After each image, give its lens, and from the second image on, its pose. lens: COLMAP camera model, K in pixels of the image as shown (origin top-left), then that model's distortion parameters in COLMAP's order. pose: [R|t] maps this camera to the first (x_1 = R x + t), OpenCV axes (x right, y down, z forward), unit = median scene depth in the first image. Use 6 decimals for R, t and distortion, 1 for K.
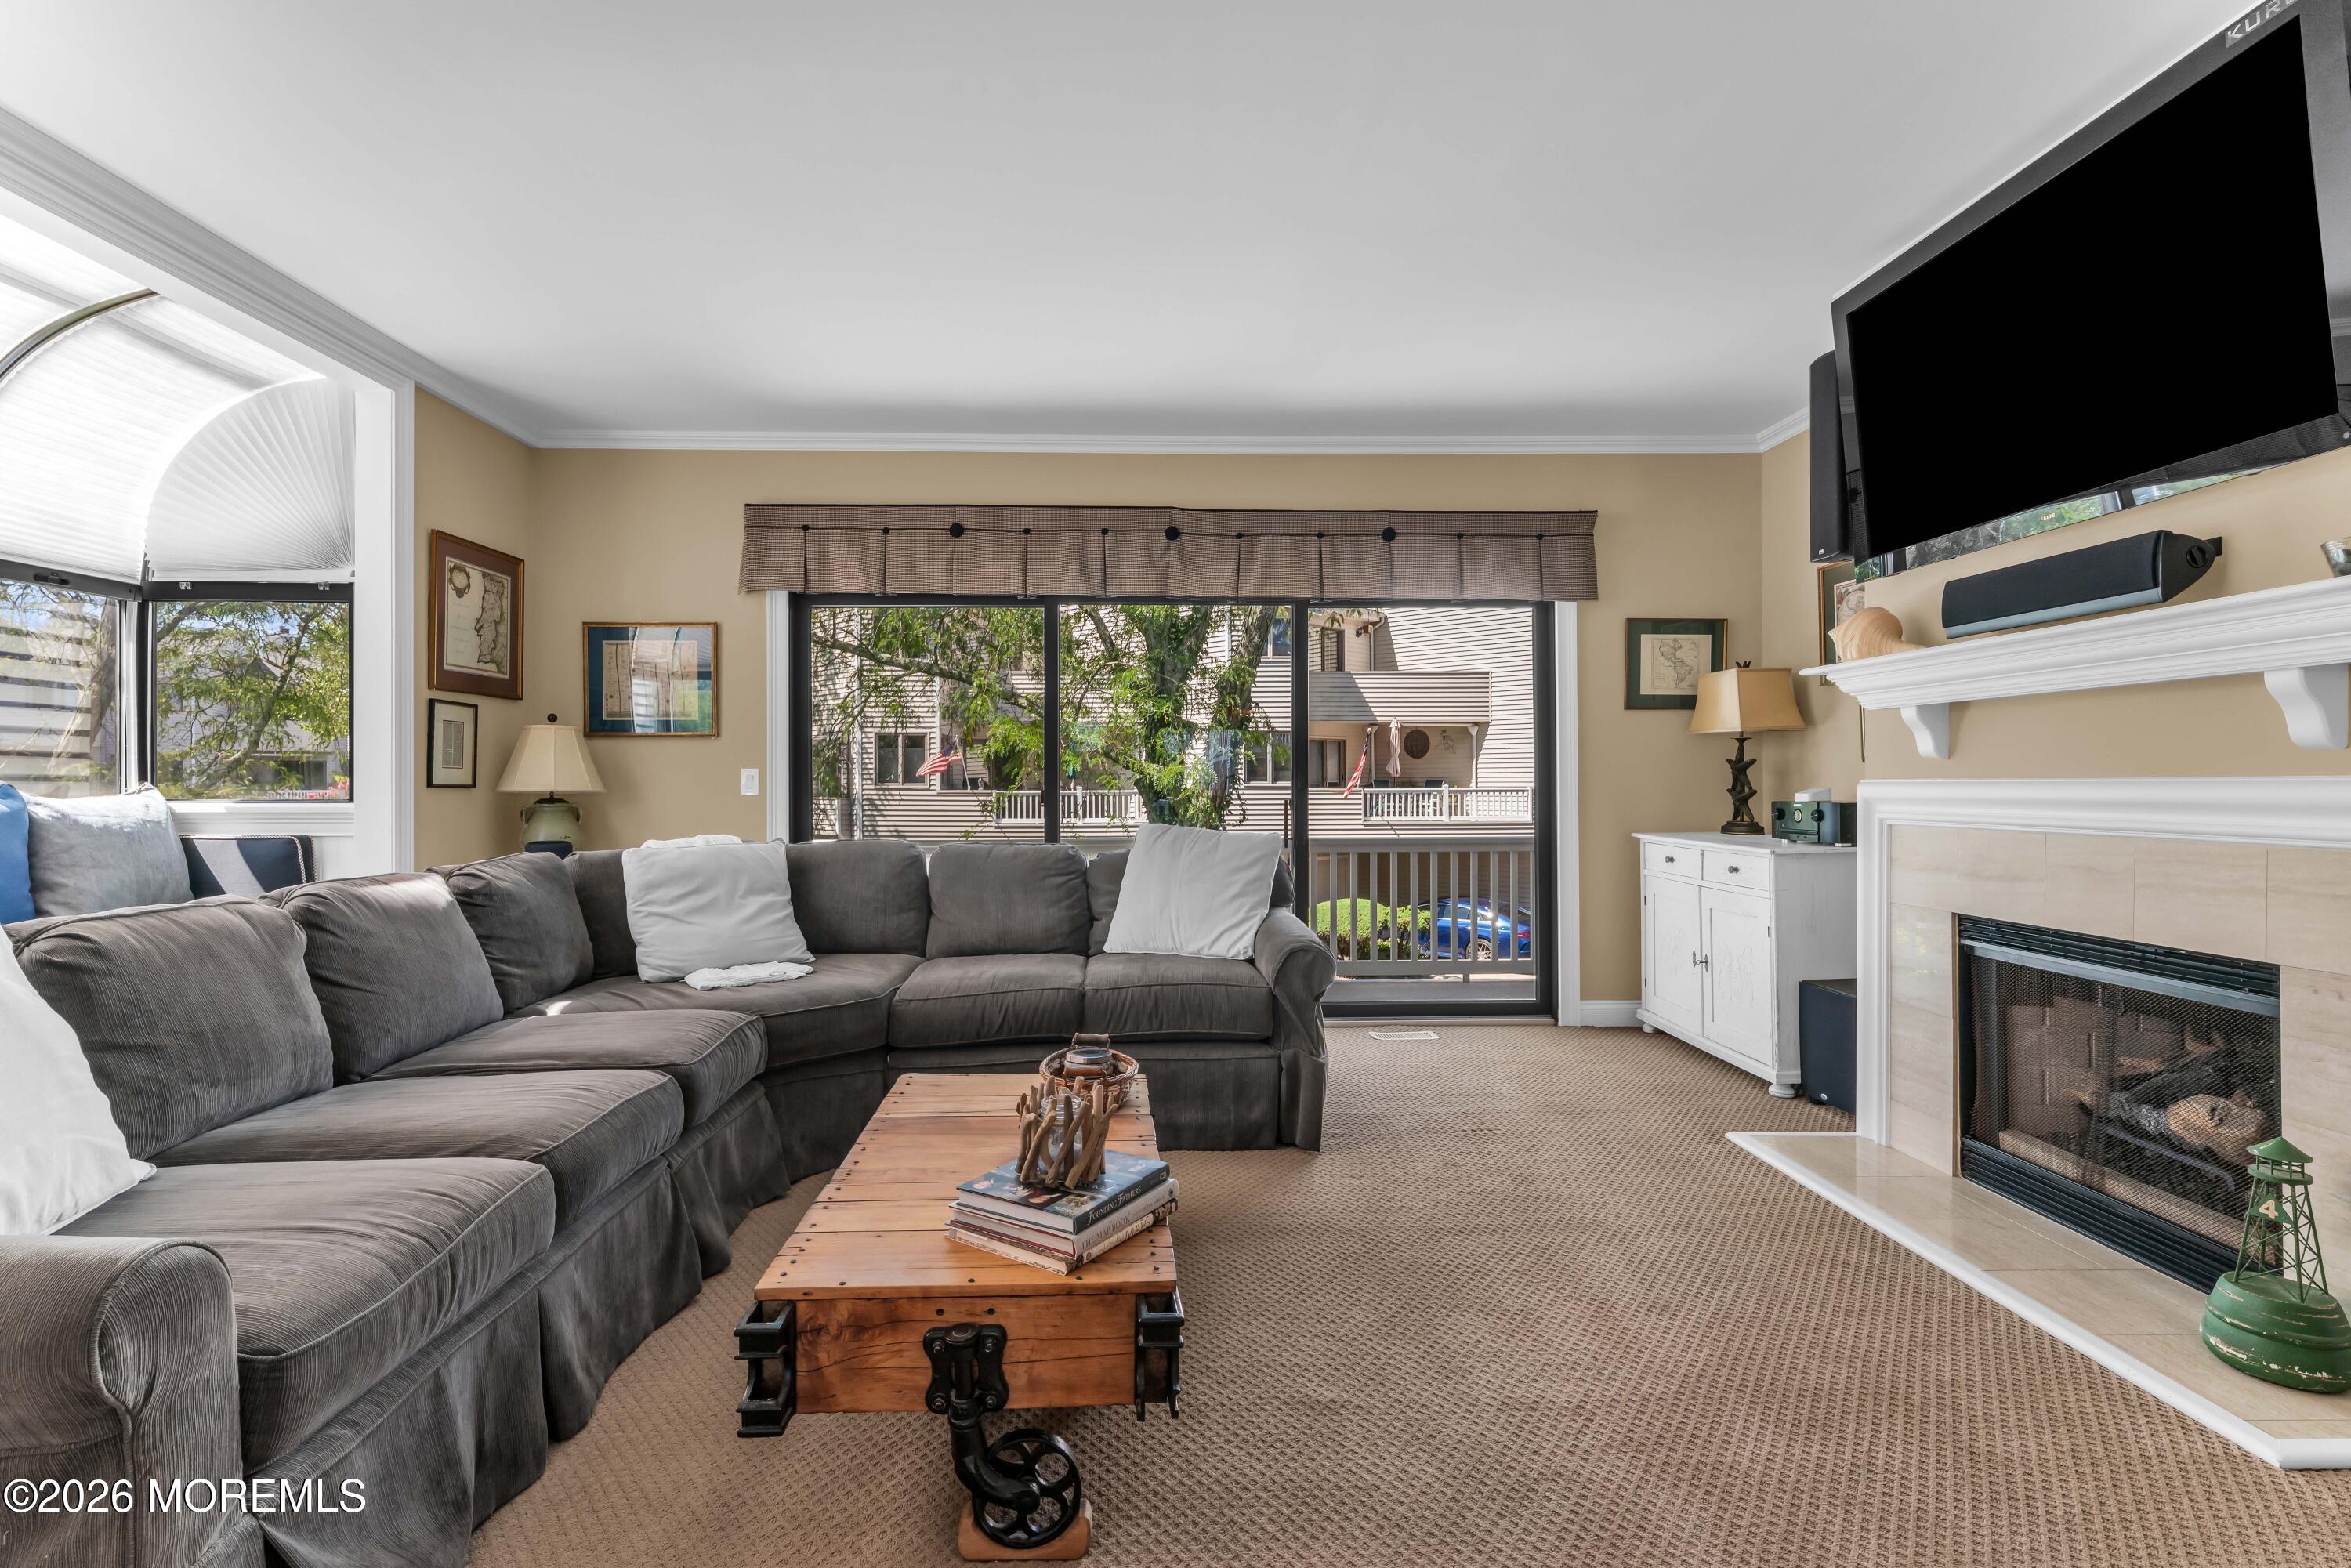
lens RADIAL K [[1119.4, 0, 1173.4], [0, 1119.4, 774.2], [0, 0, 1]] dist [-0.002453, -0.000296]
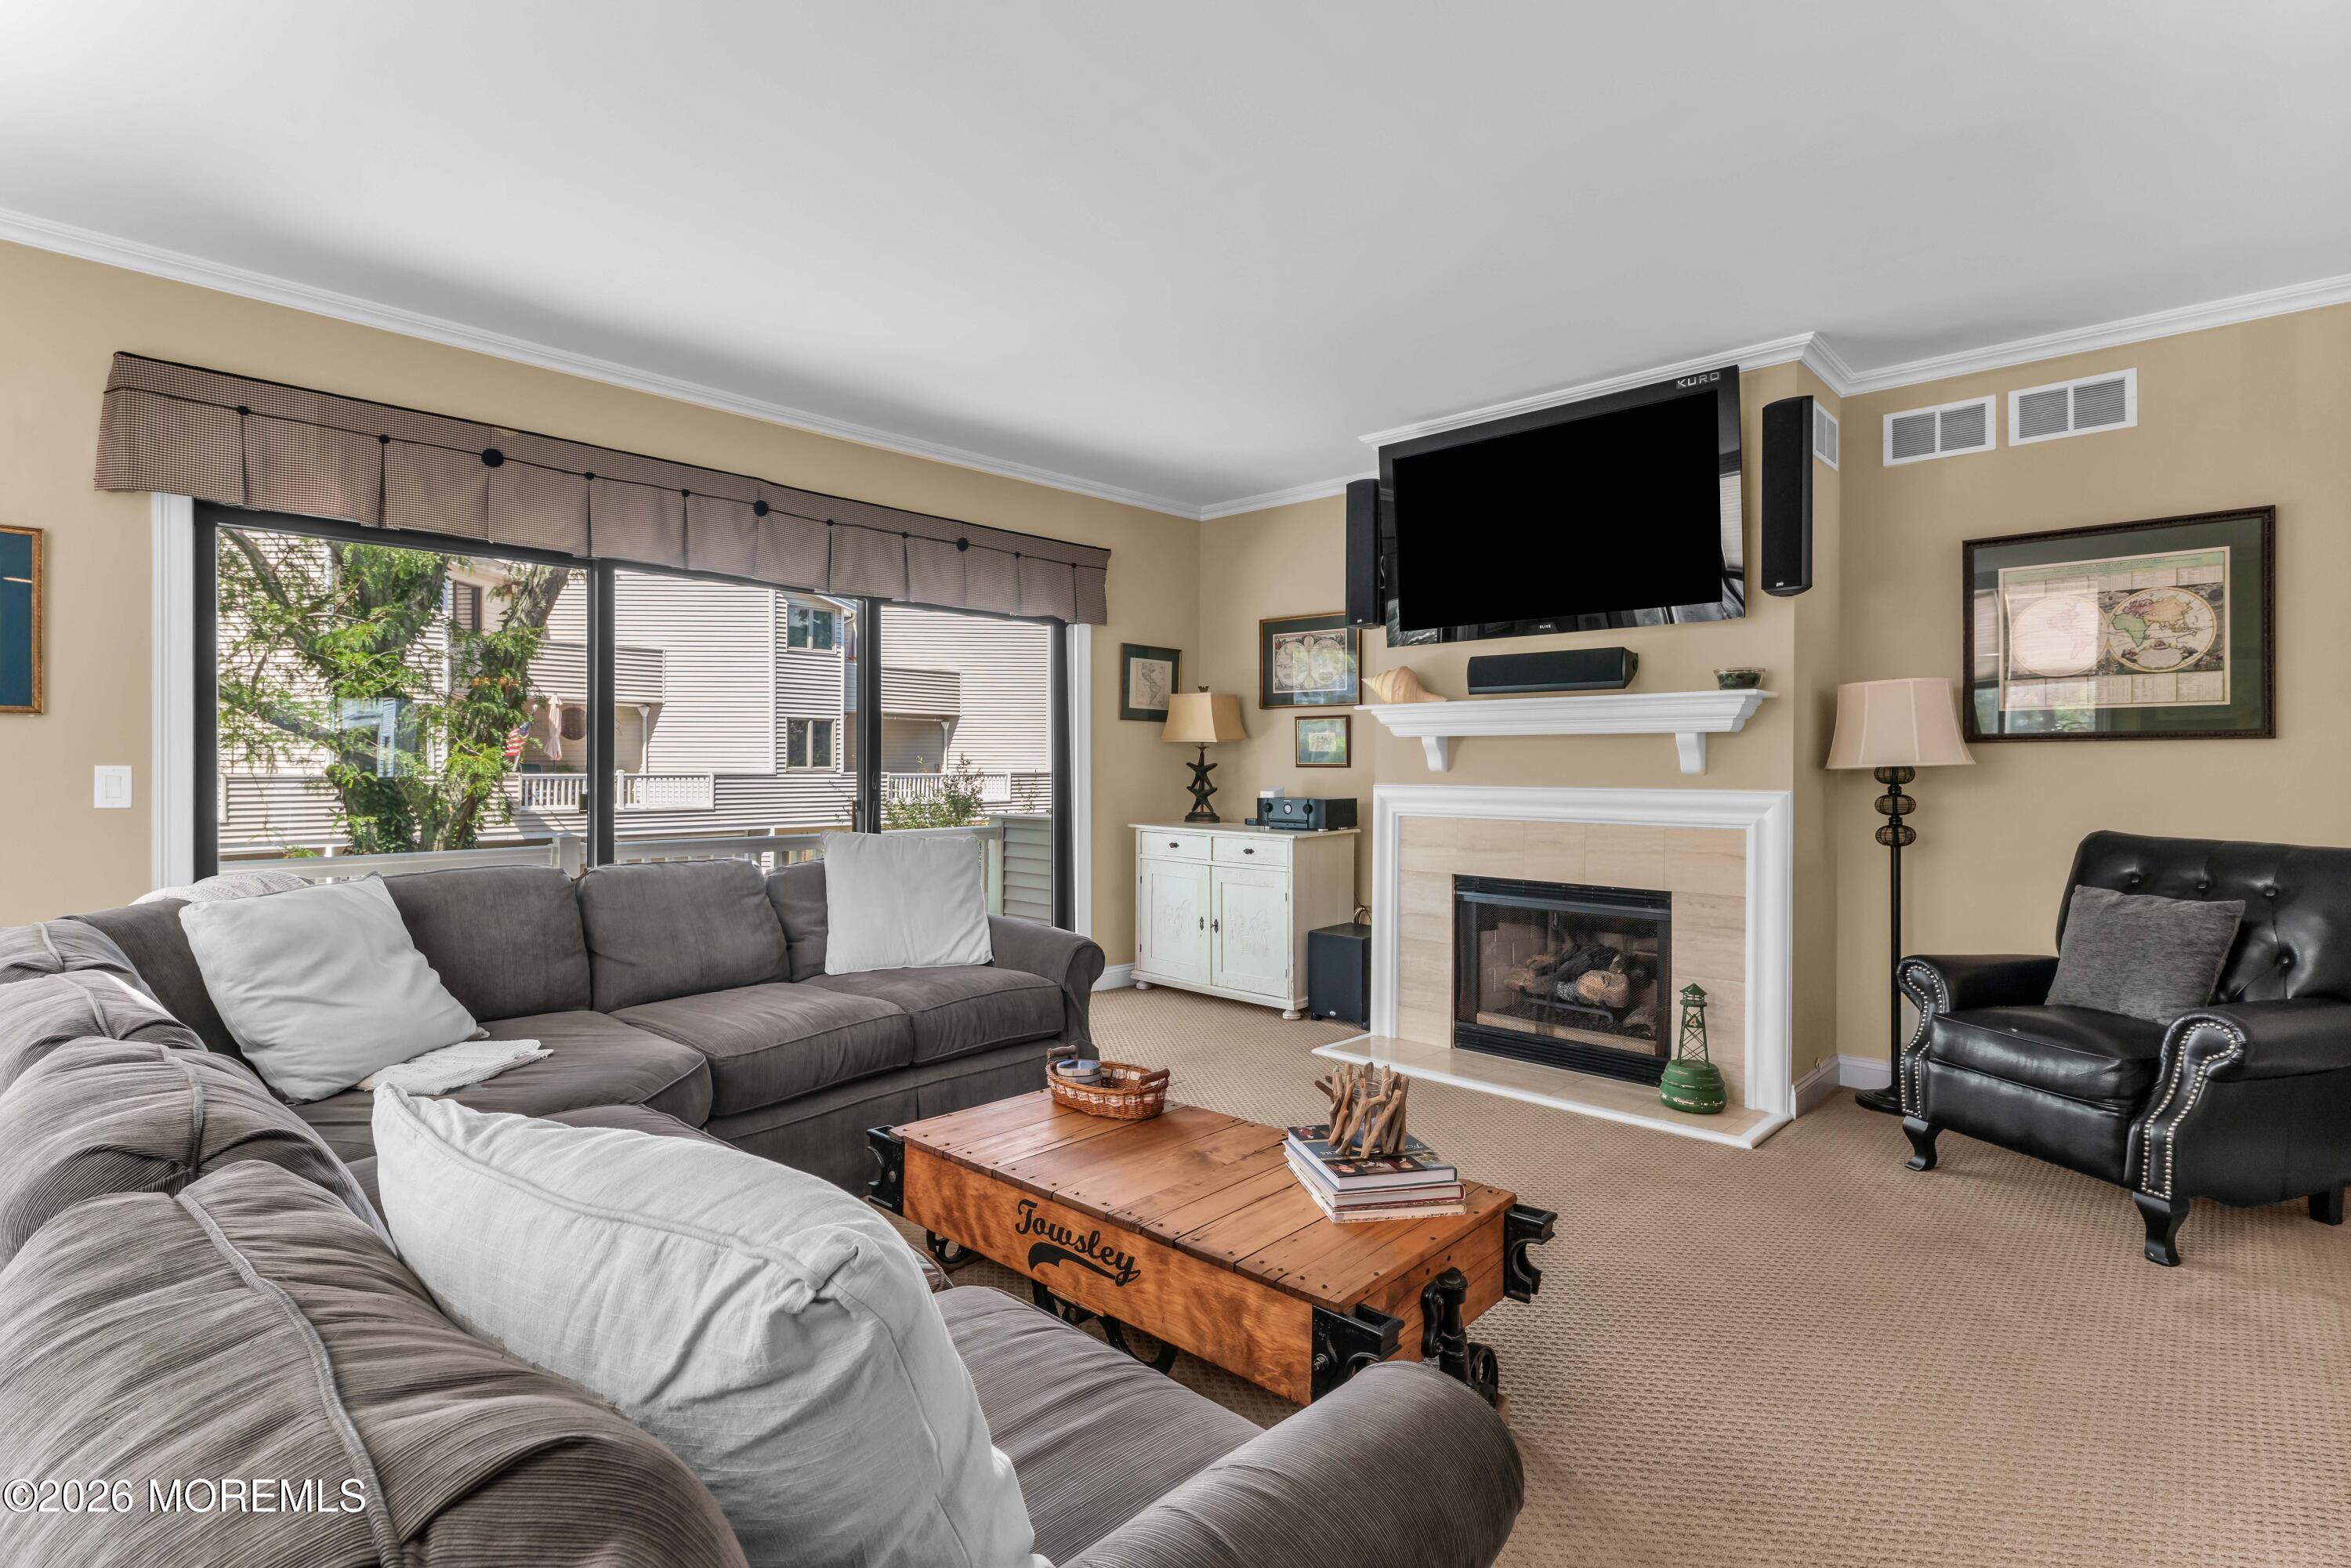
lens RADIAL K [[1119.4, 0, 1173.4], [0, 1119.4, 774.2], [0, 0, 1]] dist [-0.002453, -0.000296]
pose [[0.711858, 0.000675, 0.702323, -0.478686], [-0.012516, 0.999853, 0.011725, -0.018336], [-0.702212, -0.017137, 0.711762, 0.144266]]
